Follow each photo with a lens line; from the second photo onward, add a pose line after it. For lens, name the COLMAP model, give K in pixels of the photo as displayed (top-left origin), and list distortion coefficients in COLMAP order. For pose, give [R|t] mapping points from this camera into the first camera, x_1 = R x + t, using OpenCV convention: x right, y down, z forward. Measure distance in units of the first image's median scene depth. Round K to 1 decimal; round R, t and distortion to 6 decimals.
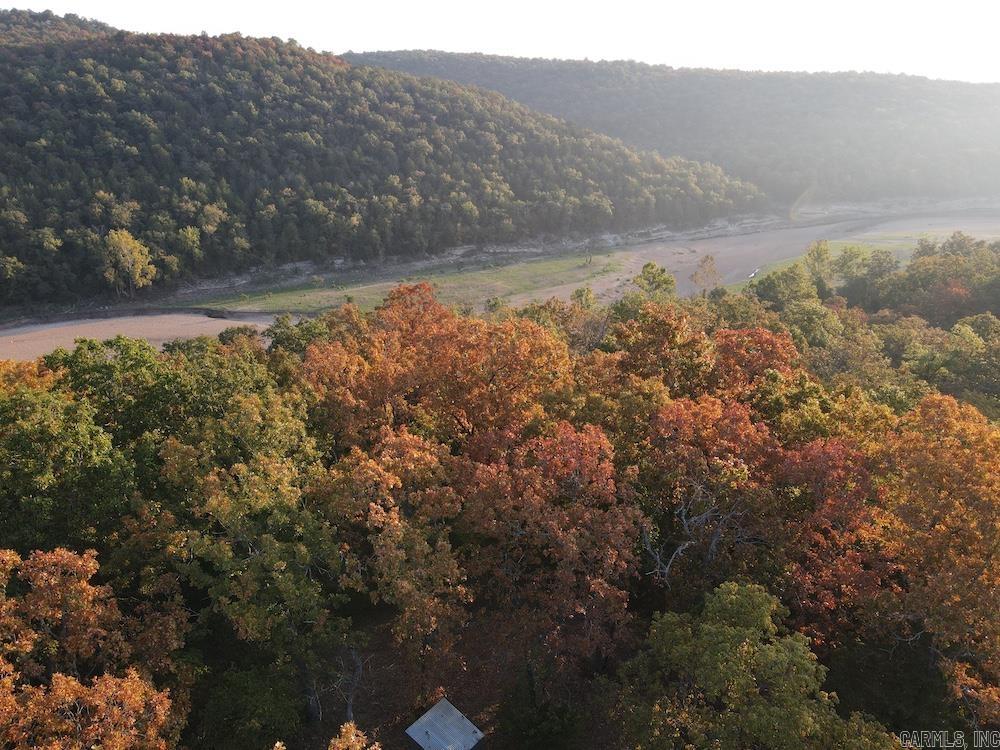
lens RADIAL K [[735.9, 0, 500.1], [0, 735.9, 373.9], [0, 0, 1]] dist [0.012168, 0.005337]
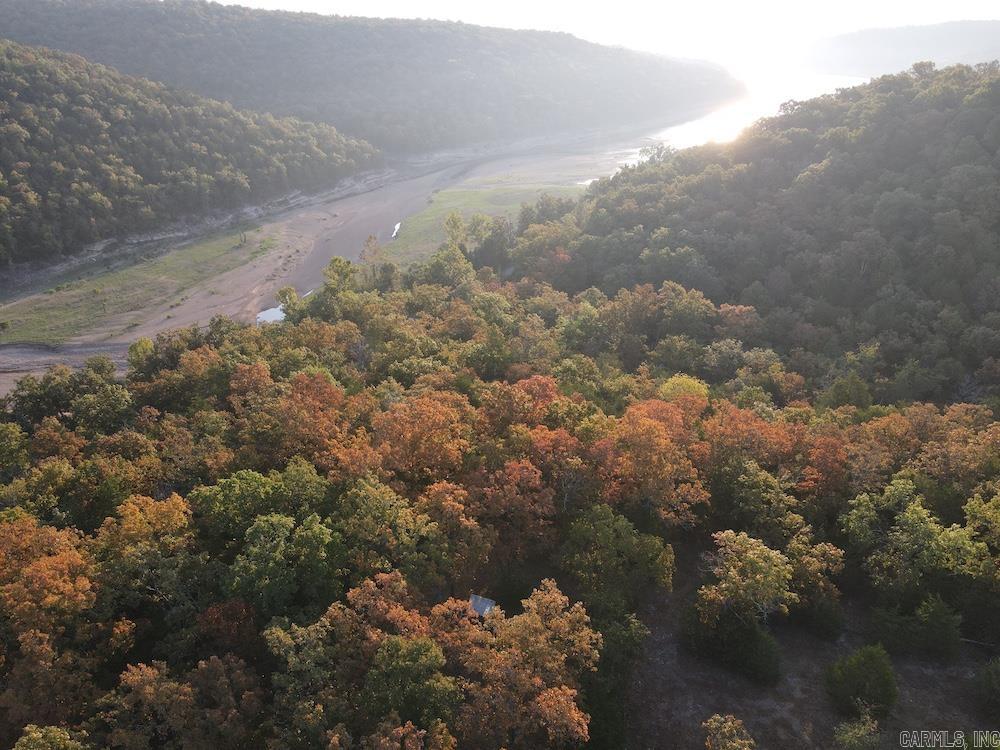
lens RADIAL K [[735.9, 0, 497.5], [0, 735.9, 376.6], [0, 0, 1]] dist [0.012168, 0.005337]
pose [[0.863687, -0.219266, 0.453837, -0.073550], [0.175384, 0.974888, 0.137236, -0.040397], [-0.472531, -0.038933, 0.880454, -0.079499]]
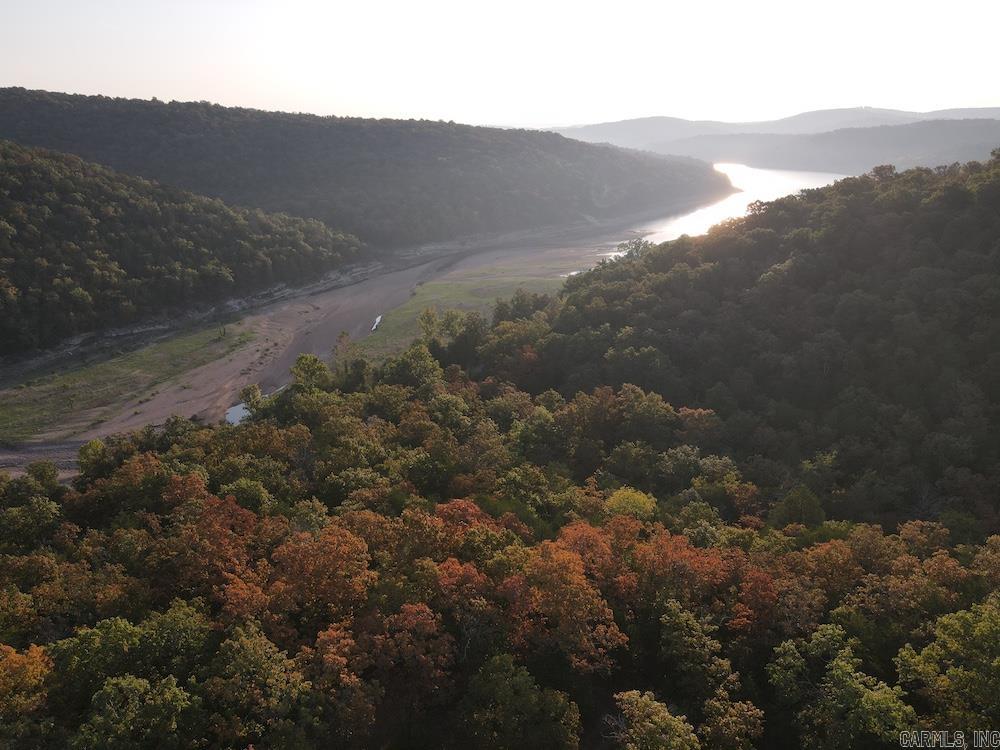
lens RADIAL K [[735.9, 0, 497.2], [0, 735.9, 376.7], [0, 0, 1]] dist [0.012168, 0.005337]
pose [[0.862271, -0.167293, 0.478019, -0.046754], [0.175997, 0.984023, 0.026908, -0.046542], [-0.474883, 0.060928, 0.877937, -0.082439]]
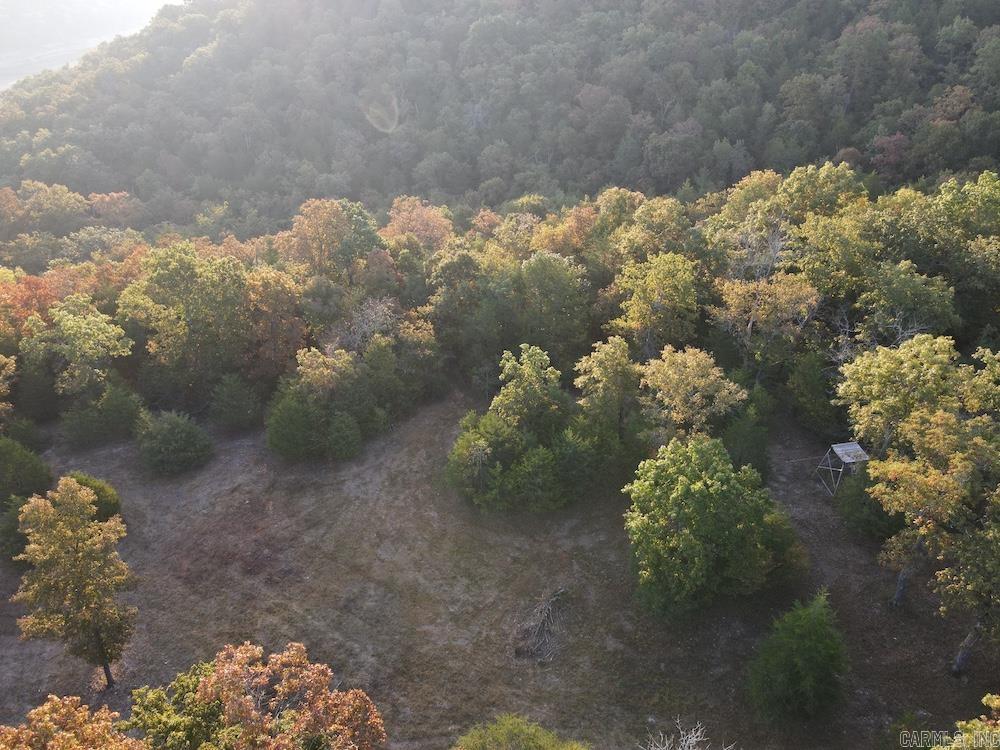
lens RADIAL K [[735.9, 0, 498.9], [0, 735.9, 379.0], [0, 0, 1]] dist [0.012168, 0.005337]
pose [[0.451424, -0.466800, 0.760469, -0.018769], [0.309695, 0.881235, 0.357091, 0.011846], [-0.836843, 0.074314, 0.542376, -0.165807]]
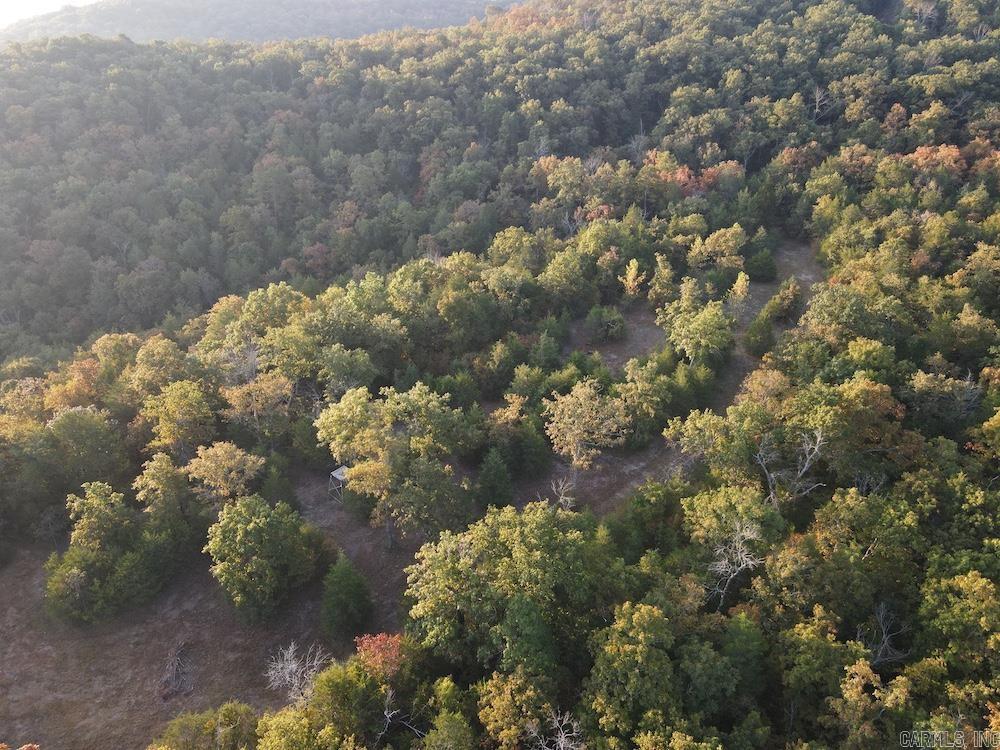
lens RADIAL K [[735.9, 0, 500.2], [0, 735.9, 377.9], [0, 0, 1]] dist [0.012168, 0.005337]
pose [[-0.230253, -0.409483, 0.882784, -0.081391], [0.344677, 0.814032, 0.467493, -0.013945], [-0.910045, 0.411917, -0.046294, -0.189309]]
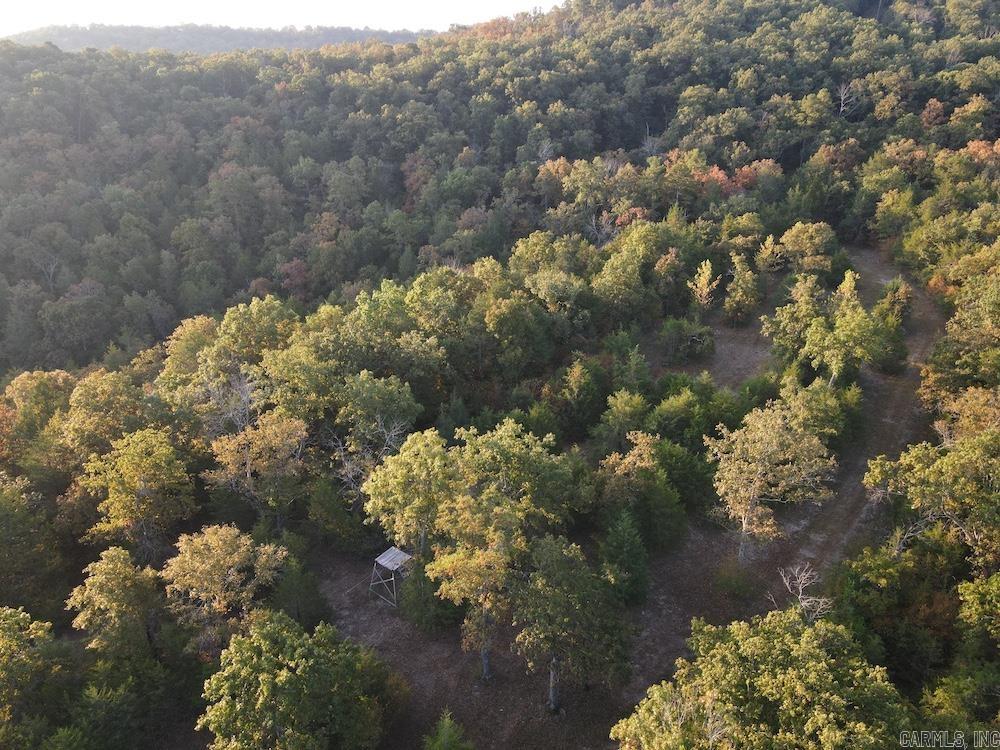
lens RADIAL K [[735.9, 0, 500.3], [0, 735.9, 377.9], [0, 0, 1]] dist [0.012168, 0.005337]
pose [[-0.309284, -0.353572, 0.882797, -0.009301], [0.338193, 0.826731, 0.449601, 0.007654], [-0.888802, 0.437610, -0.136119, -0.158709]]
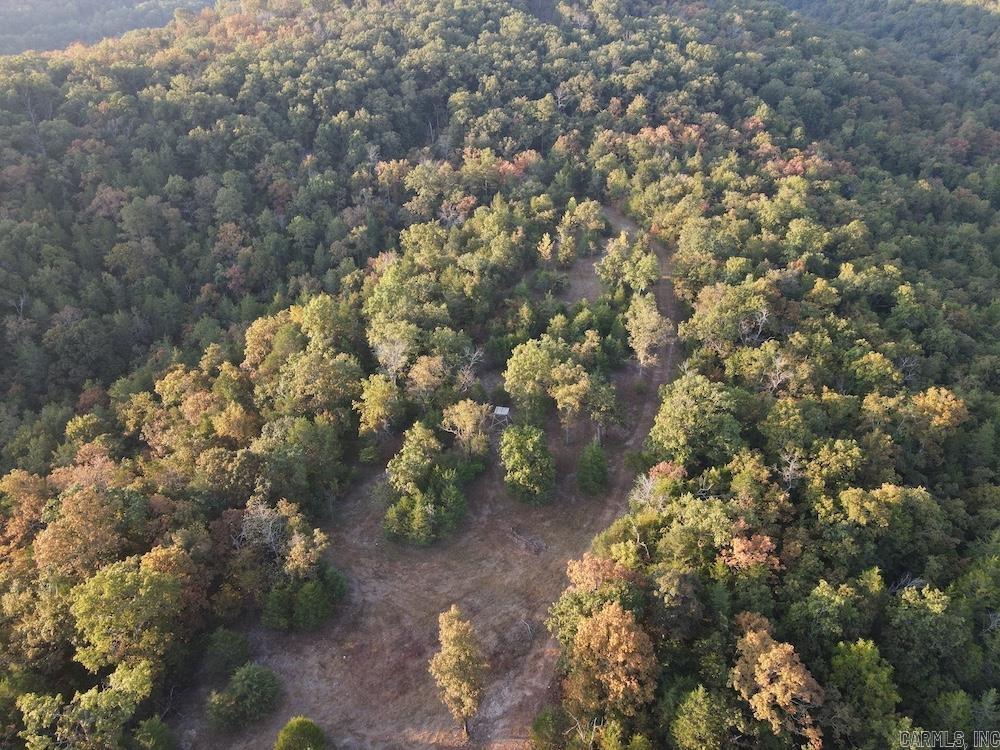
lens RADIAL K [[735.9, 0, 499.1], [0, 735.9, 377.9], [0, 0, 1]] dist [0.012168, 0.005337]
pose [[-0.689479, -0.318200, 0.650667, -0.083732], [0.268023, 0.722479, 0.637329, -0.114808], [-0.672891, 0.613819, -0.412849, -0.018977]]
